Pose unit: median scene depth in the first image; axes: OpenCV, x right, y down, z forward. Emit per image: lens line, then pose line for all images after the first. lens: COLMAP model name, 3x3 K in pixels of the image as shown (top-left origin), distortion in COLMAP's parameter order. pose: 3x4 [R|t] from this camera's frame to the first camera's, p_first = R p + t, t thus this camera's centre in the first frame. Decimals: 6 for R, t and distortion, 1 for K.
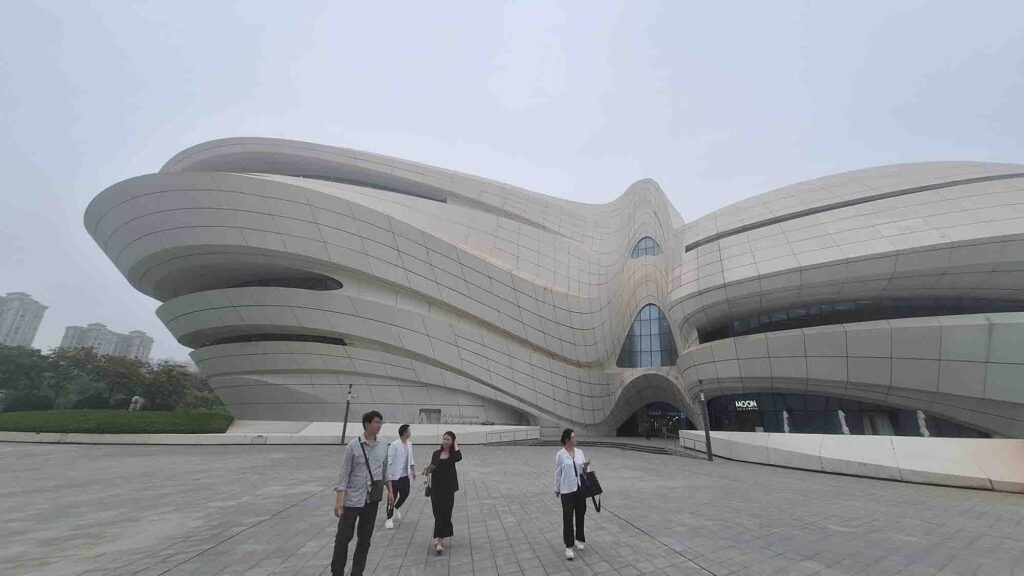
lens RADIAL K [[411.2, 0, 510.4], [0, 411.2, 278.4], [0, 0, 1]] dist [0.006014, 0.000267]
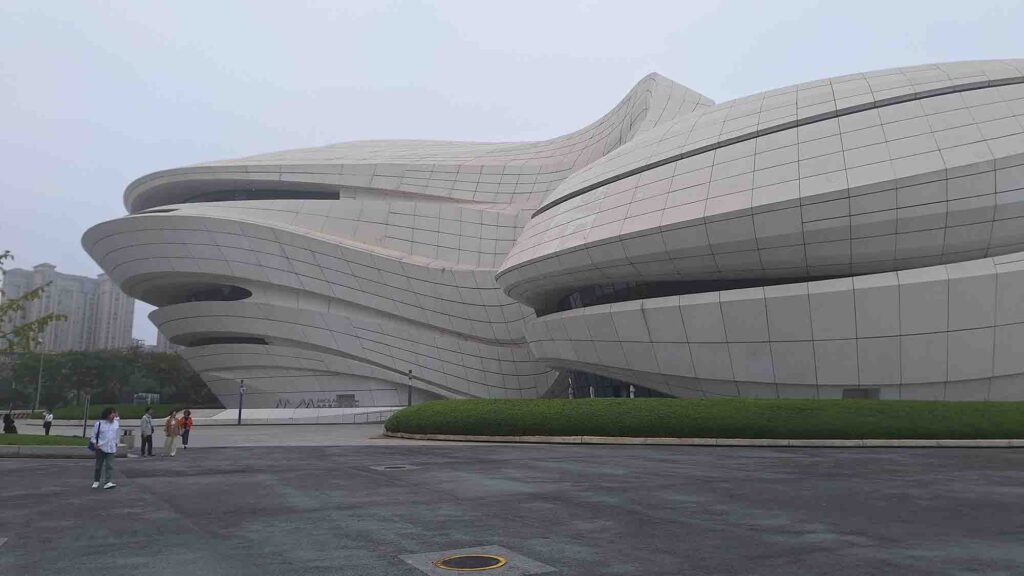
lens RADIAL K [[711.9, 0, 511.6], [0, 711.9, 286.4], [0, 0, 1]] dist [0.083585, -0.010049]
pose [[0.921379, -0.087699, -0.378642, 0.909751], [0.152047, 0.977902, 0.143491, -0.161772], [0.357690, -0.189781, 0.914353, -0.505370]]
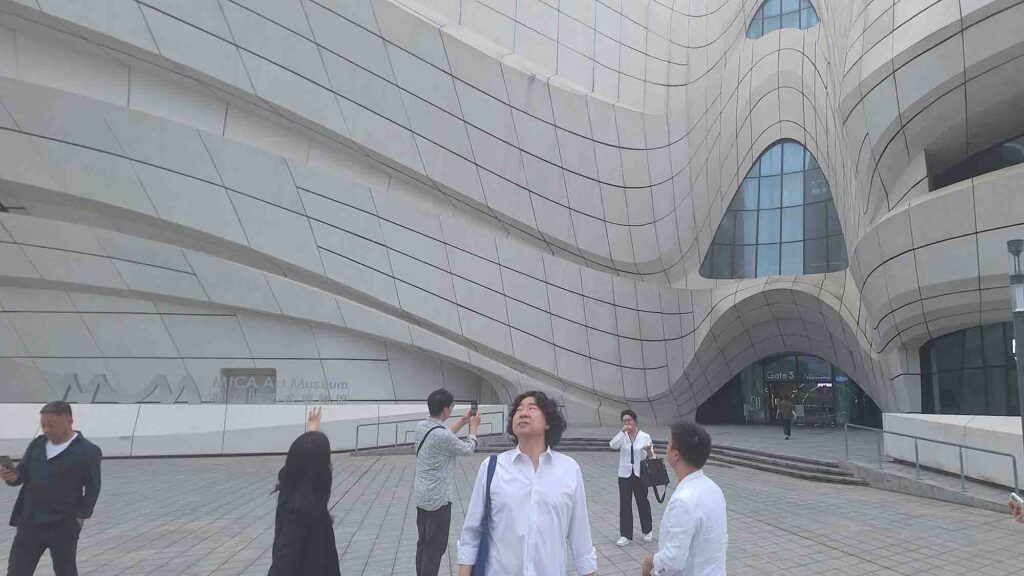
lens RADIAL K [[711.9, 0, 519.6], [0, 711.9, 292.2], [0, 0, 1]] dist [0.083585, -0.010049]
pose [[0.999958, -0.008976, 0.001699, 0.073027], [0.008501, 0.982378, 0.186709, 0.103782], [-0.003345, -0.186687, 0.982414, 0.285730]]
